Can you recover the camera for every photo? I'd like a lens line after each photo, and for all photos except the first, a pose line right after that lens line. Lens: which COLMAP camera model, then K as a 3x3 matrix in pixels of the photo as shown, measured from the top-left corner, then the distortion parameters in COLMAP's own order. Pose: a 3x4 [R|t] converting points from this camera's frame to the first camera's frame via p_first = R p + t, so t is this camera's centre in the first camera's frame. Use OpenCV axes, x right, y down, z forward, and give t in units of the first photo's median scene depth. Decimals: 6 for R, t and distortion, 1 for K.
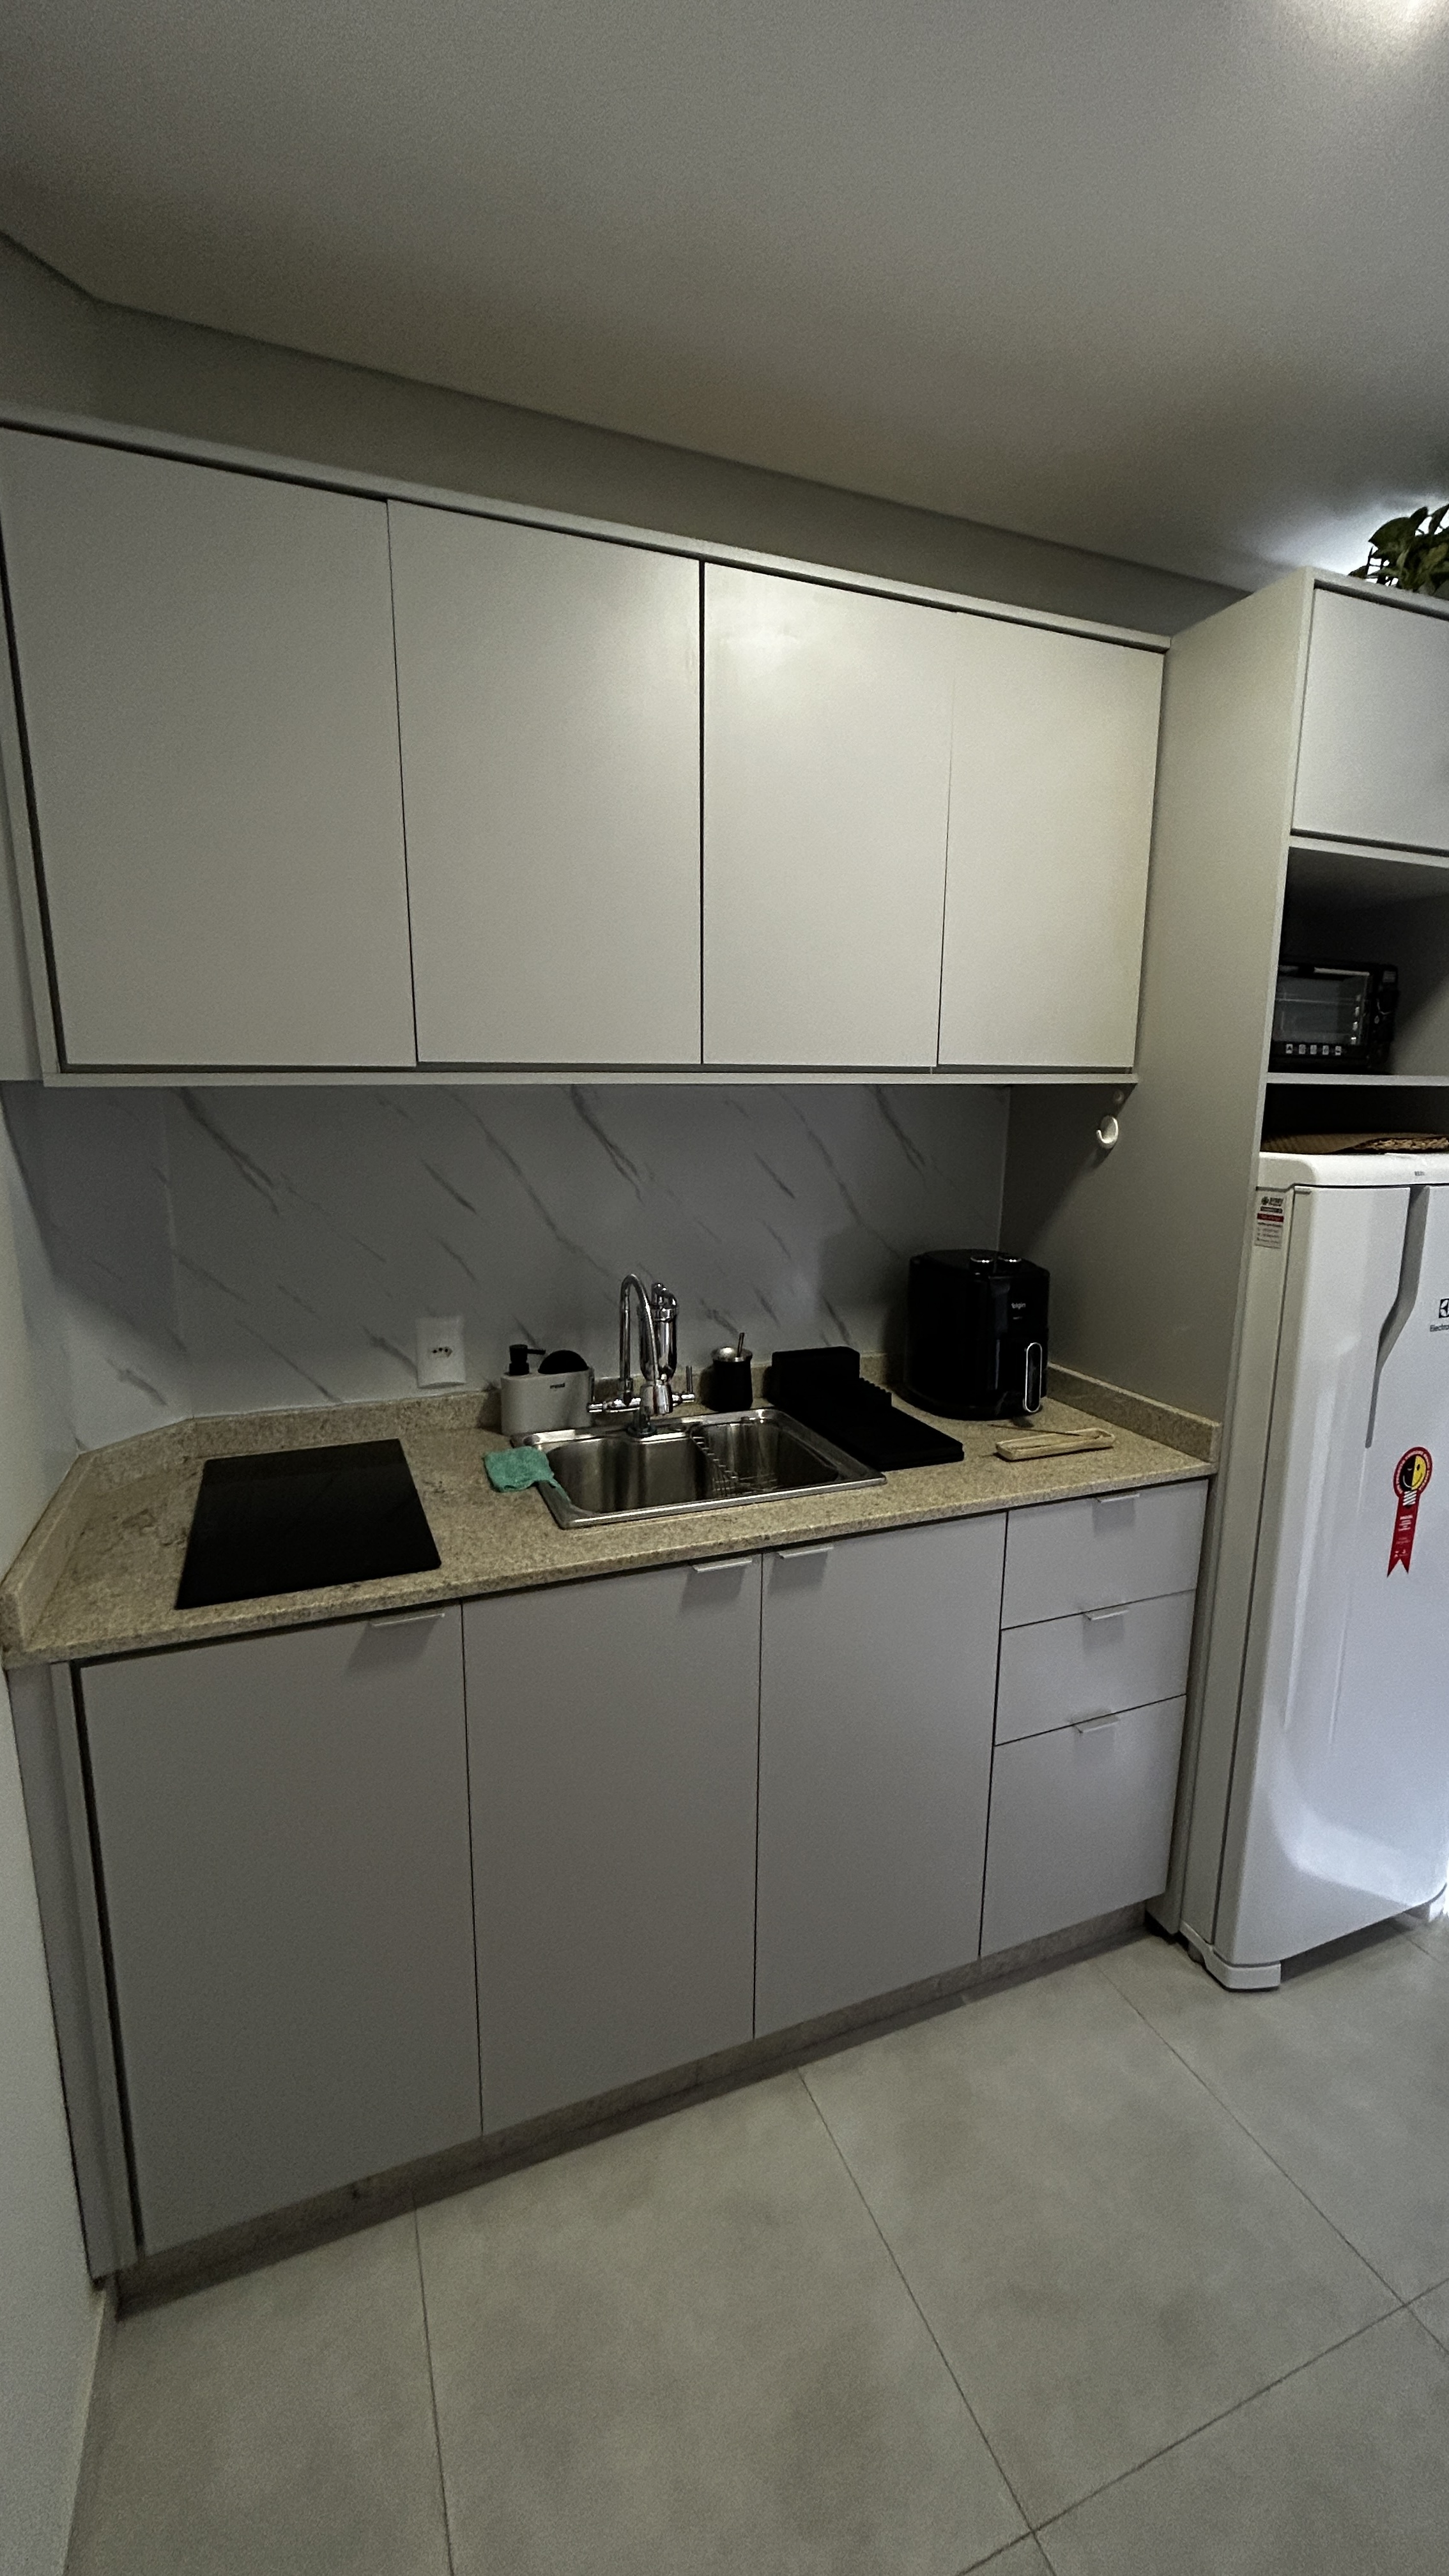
lens RADIAL K [[1035.6, 0, 730.2], [0, 1035.6, 1291.6], [0, 0, 1]] dist [-0.002788, 0.000452]
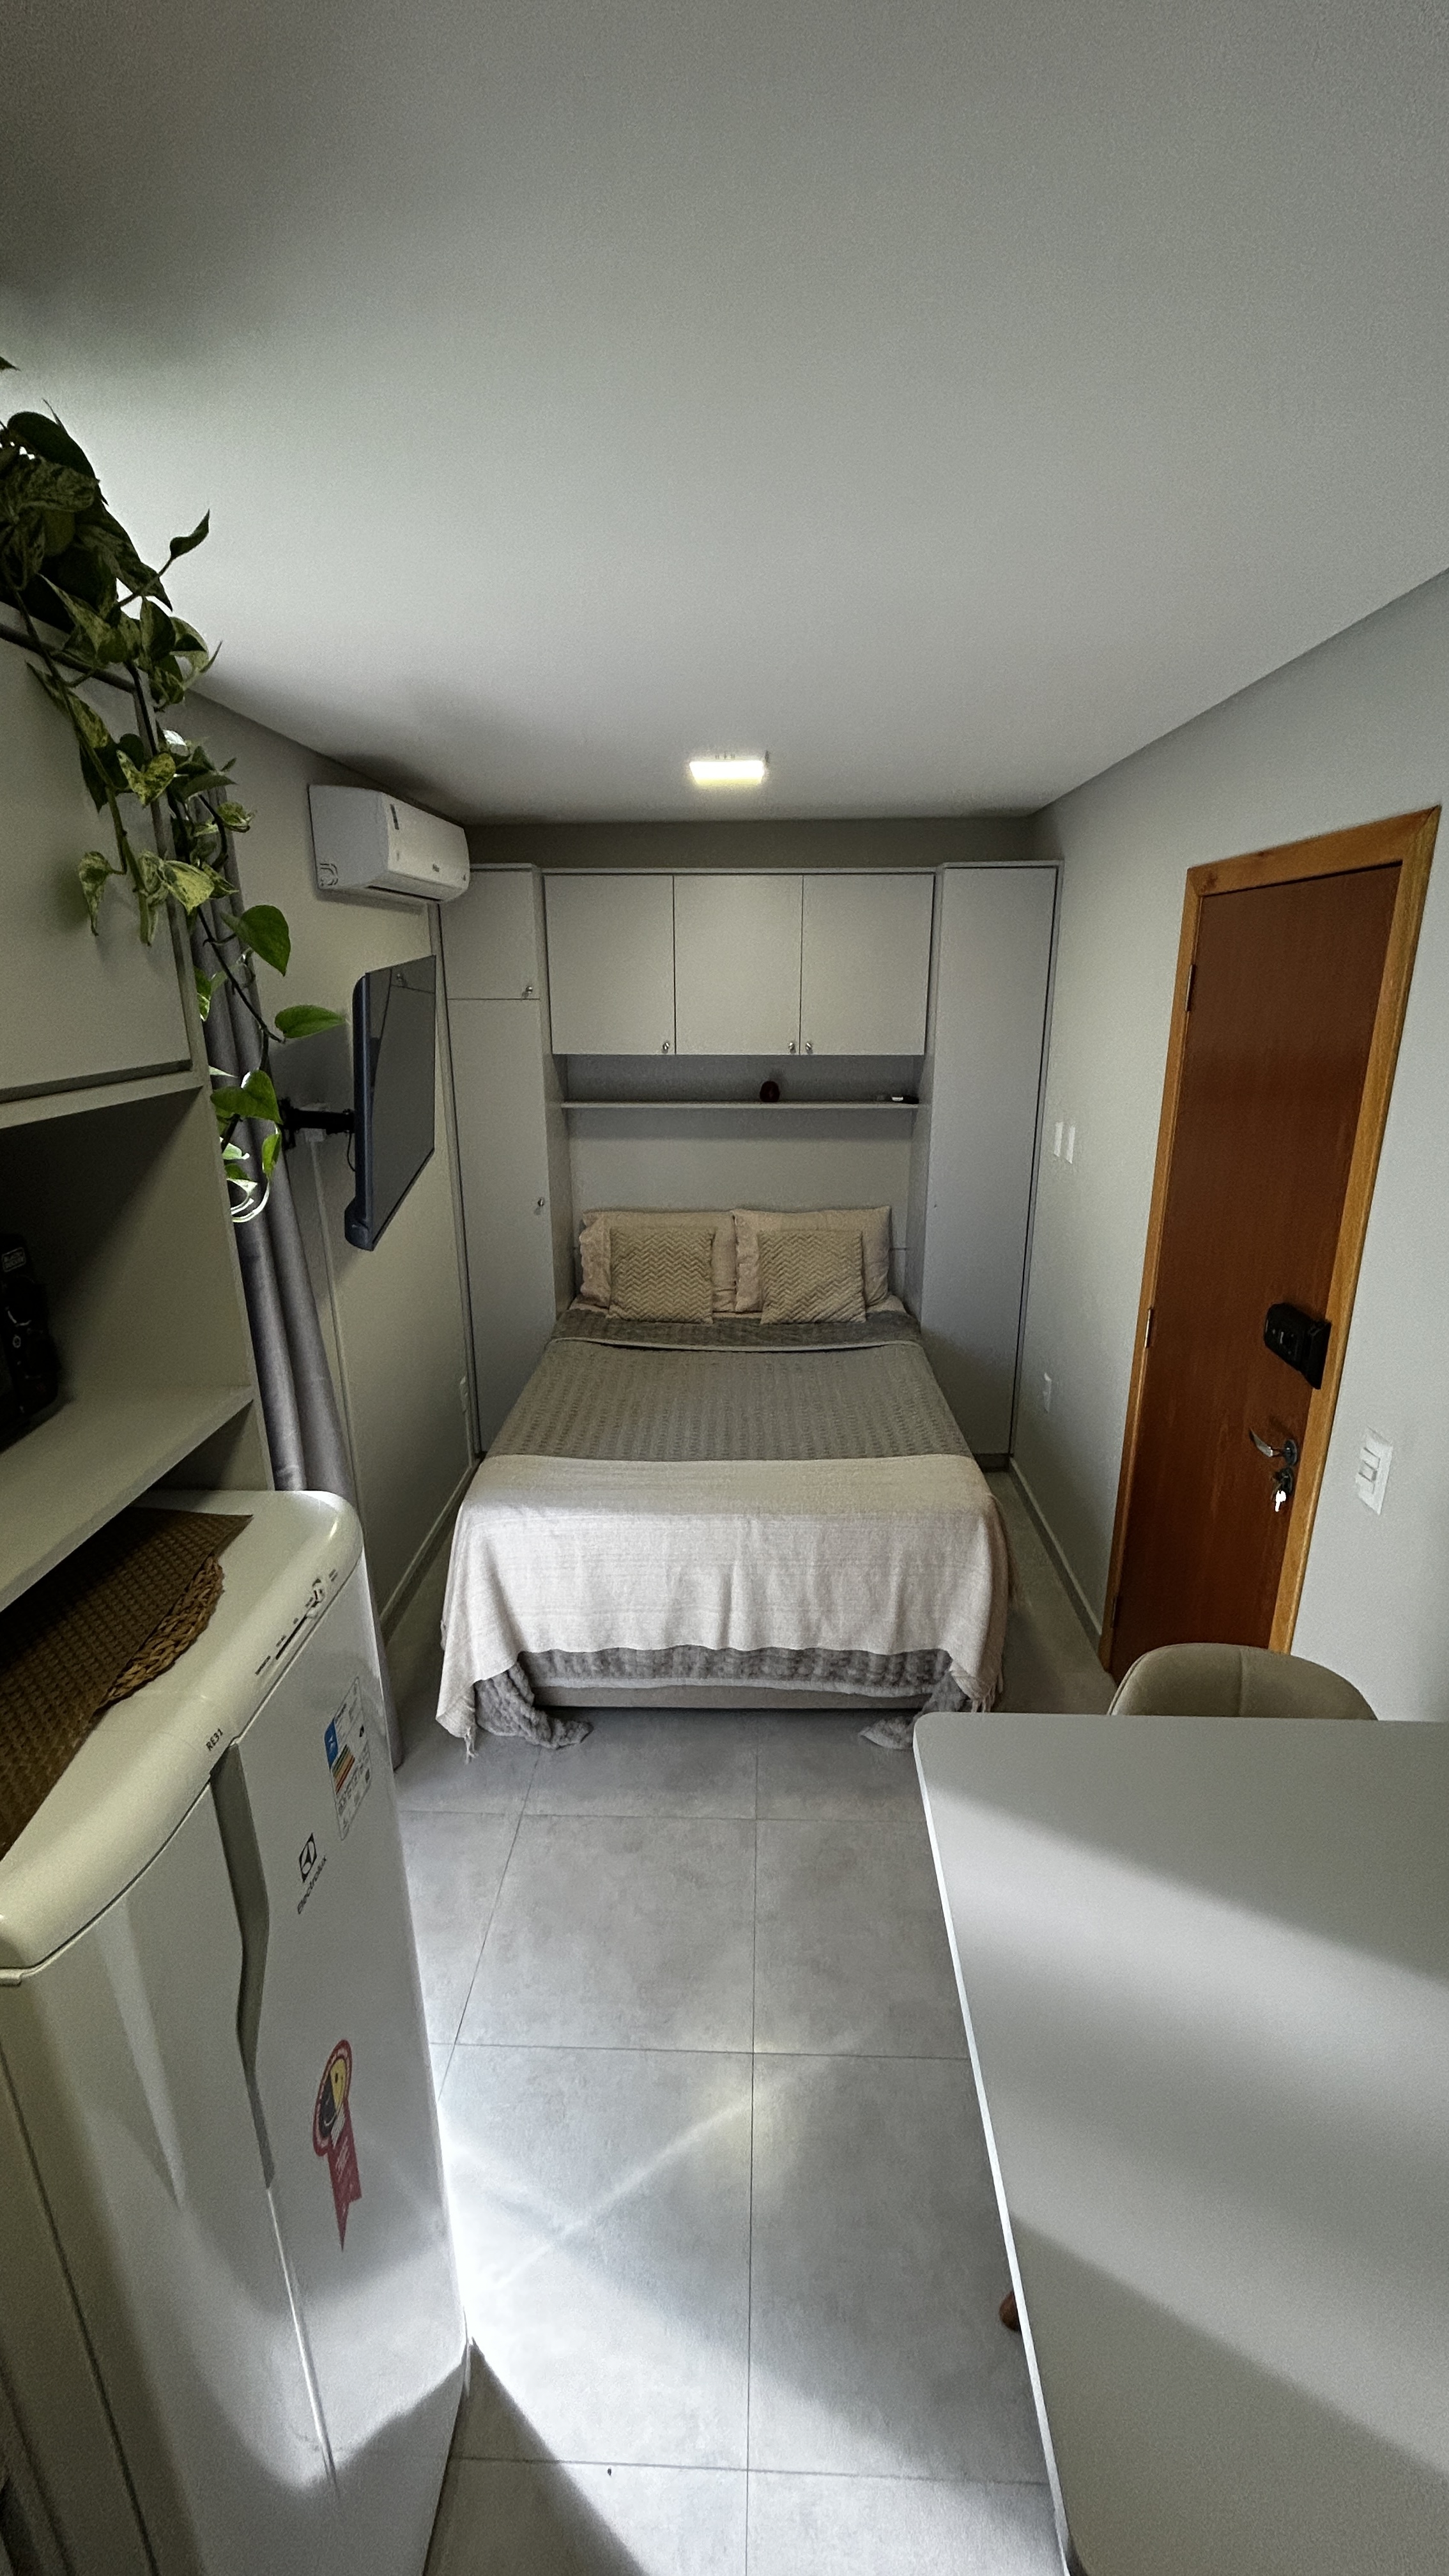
lens RADIAL K [[1036.6, 0, 734.9], [0, 1036.6, 1288.3], [0, 0, 1]] dist [-0.000771, 0.000120]
pose [[0.400626, -0.279396, 0.872603, 0.349373], [0.179199, 0.957873, 0.224425, -0.375563], [-0.898547, 0.066459, 0.433817, 0.481058]]
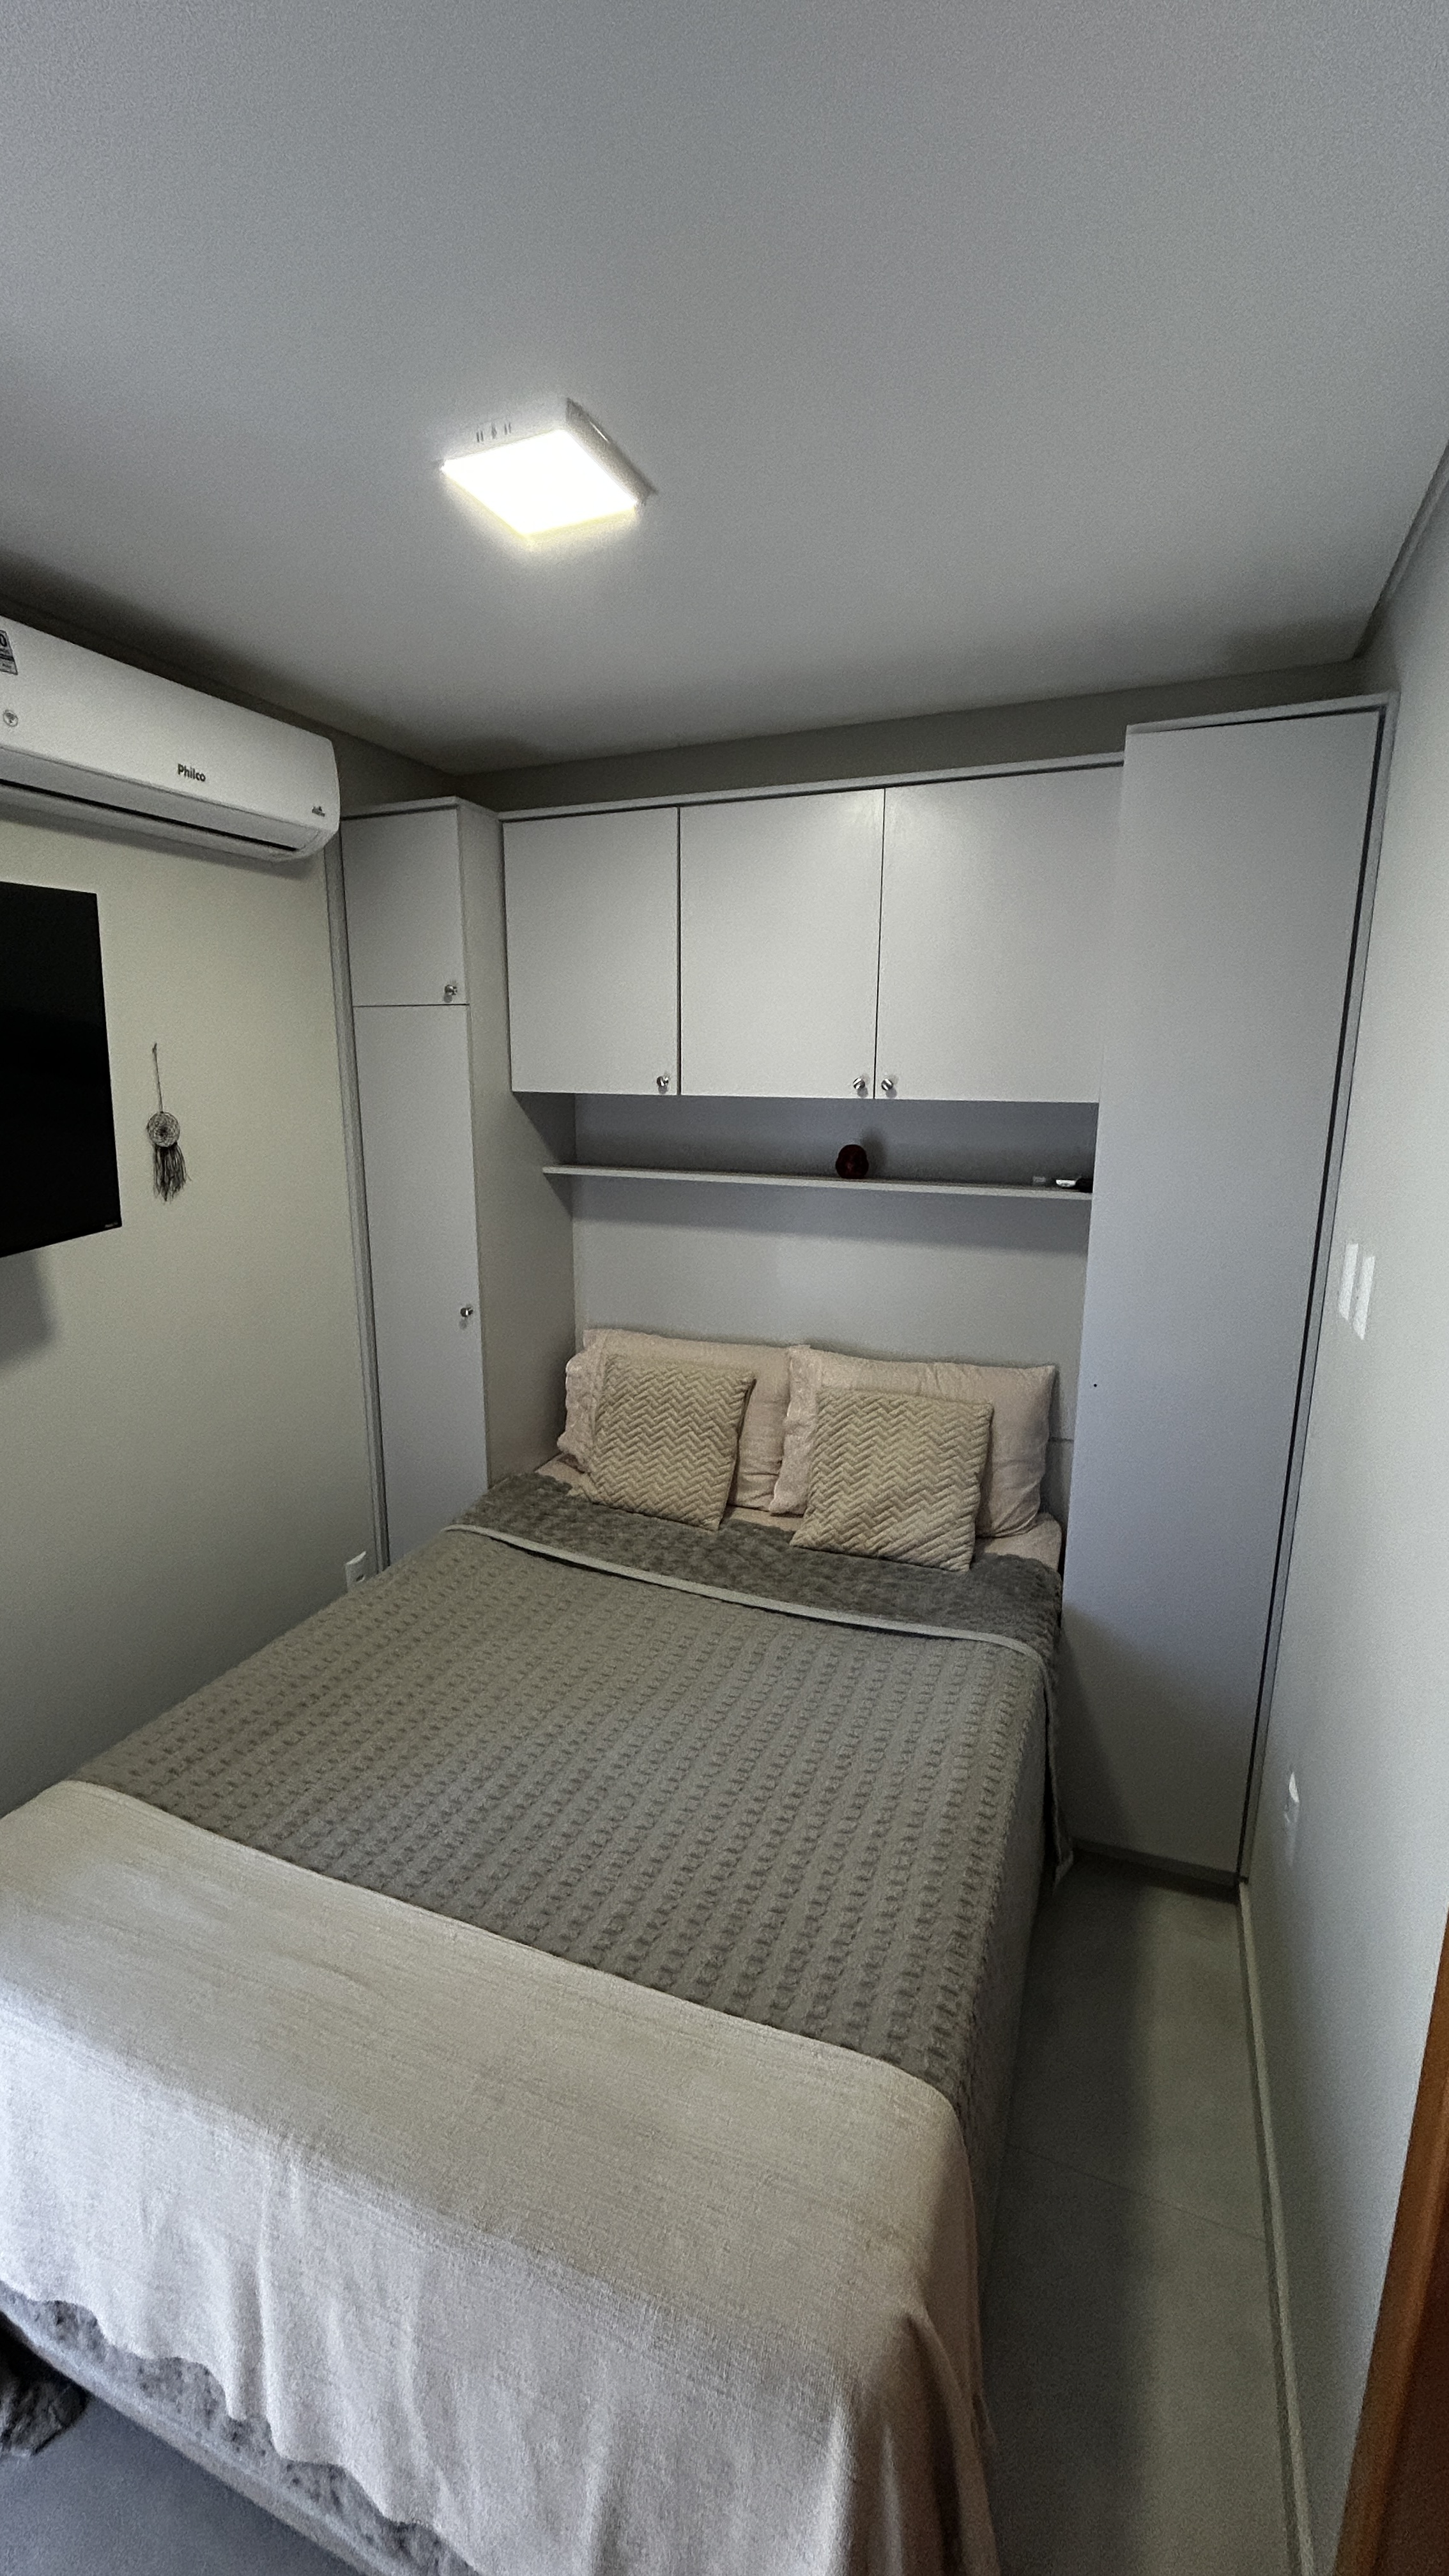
lens RADIAL K [[1036.6, 0, 734.9], [0, 1036.6, 1288.3], [0, 0, 1]] dist [-0.000771, 0.000120]
pose [[0.698752, -0.162952, 0.696557, 1.471830], [0.139838, 0.986040, 0.090395, -0.233087], [-0.701563, 0.034241, 0.711784, 0.496547]]
